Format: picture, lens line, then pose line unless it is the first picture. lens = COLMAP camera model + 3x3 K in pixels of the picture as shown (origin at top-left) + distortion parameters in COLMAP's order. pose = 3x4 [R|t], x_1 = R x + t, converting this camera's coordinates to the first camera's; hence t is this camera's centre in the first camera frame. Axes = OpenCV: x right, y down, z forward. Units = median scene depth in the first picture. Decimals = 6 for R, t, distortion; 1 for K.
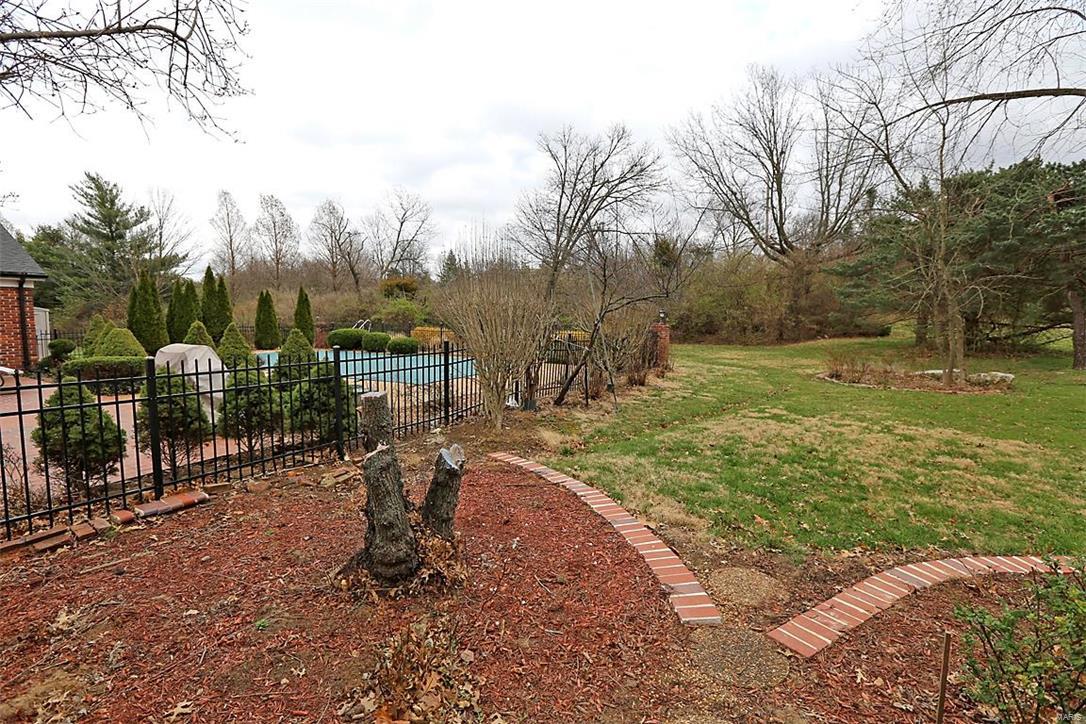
lens RADIAL K [[501.5, 0, 543.0], [0, 501.5, 362.0], [0, 0, 1]] dist [-0.047109, 0.016707]
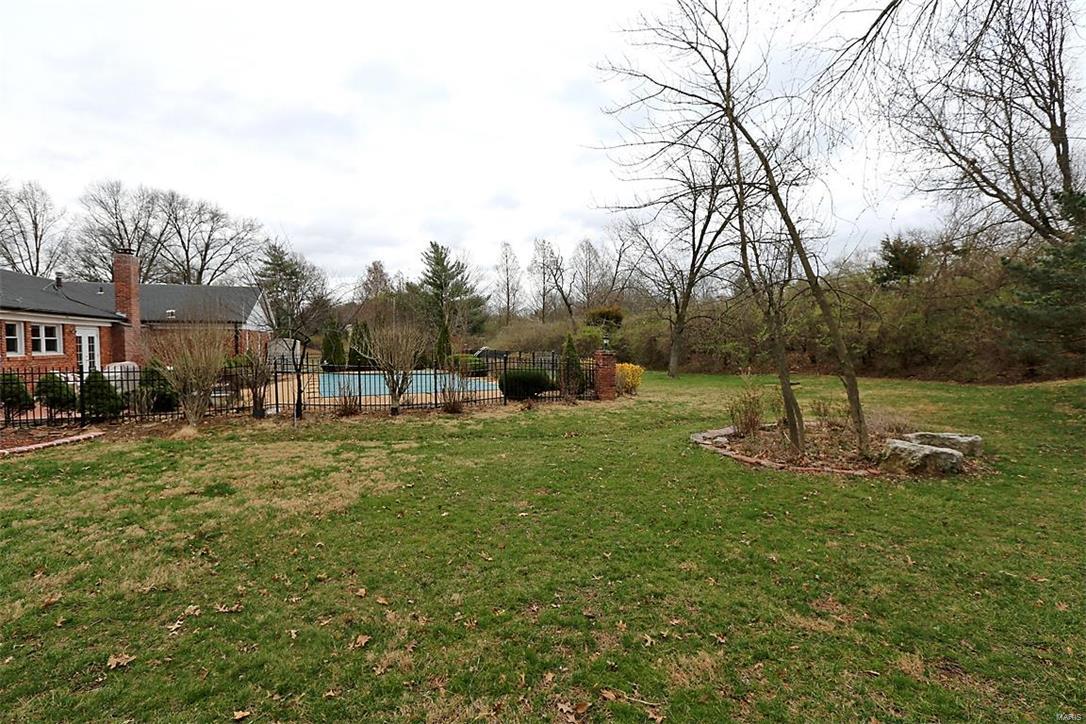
lens RADIAL K [[501.5, 0, 543.0], [0, 501.5, 362.0], [0, 0, 1]] dist [-0.047109, 0.016707]
pose [[0.795334, 0.015249, -0.605979, 0.201171], [-0.045792, 0.998338, -0.034979, -0.005365], [0.604439, 0.055569, 0.794711, 0.065015]]
